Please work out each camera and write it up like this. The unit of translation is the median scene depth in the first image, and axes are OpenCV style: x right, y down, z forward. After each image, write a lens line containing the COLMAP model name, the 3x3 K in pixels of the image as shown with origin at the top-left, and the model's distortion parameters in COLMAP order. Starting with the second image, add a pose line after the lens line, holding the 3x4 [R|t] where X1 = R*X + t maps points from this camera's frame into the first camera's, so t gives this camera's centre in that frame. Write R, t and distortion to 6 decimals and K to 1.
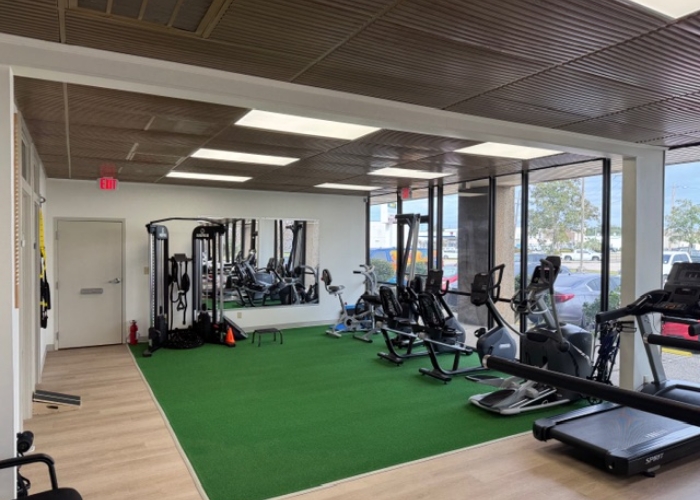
lens RADIAL K [[489.1, 0, 344.5], [0, 489.1, 250.7], [0, 0, 1]] dist [0.039042, -0.030594]
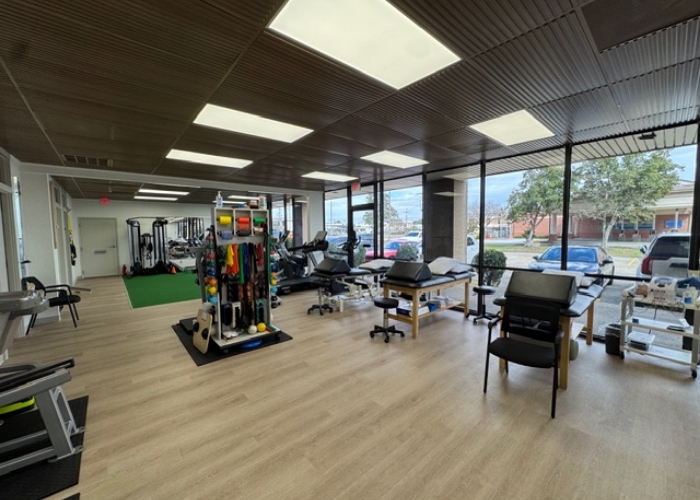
lens RADIAL K [[279.2, 0, 347.1], [0, 279.2, 247.9], [0, 0, 1]] dist [-0.002648, 0.000763]
pose [[0.978053, -0.026552, 0.206655, 0.281283], [0.016118, 0.998516, 0.052014, 0.020902], [-0.207730, -0.047542, 0.977030, -0.400265]]
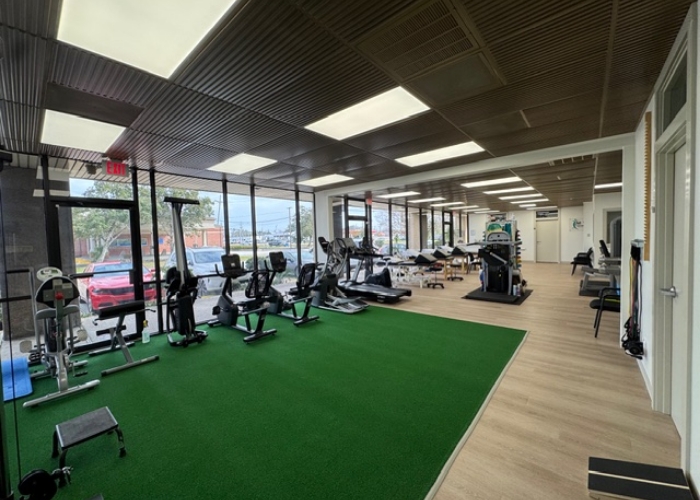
lens RADIAL K [[279.2, 0, 344.2], [0, 279.2, 246.1], [0, 0, 1]] dist [-0.002648, 0.000763]
pose [[-0.338852, -0.033703, 0.940236, -0.479846], [0.029063, 0.998506, 0.046265, 0.001023], [-0.940391, 0.043004, -0.337366, 0.891023]]
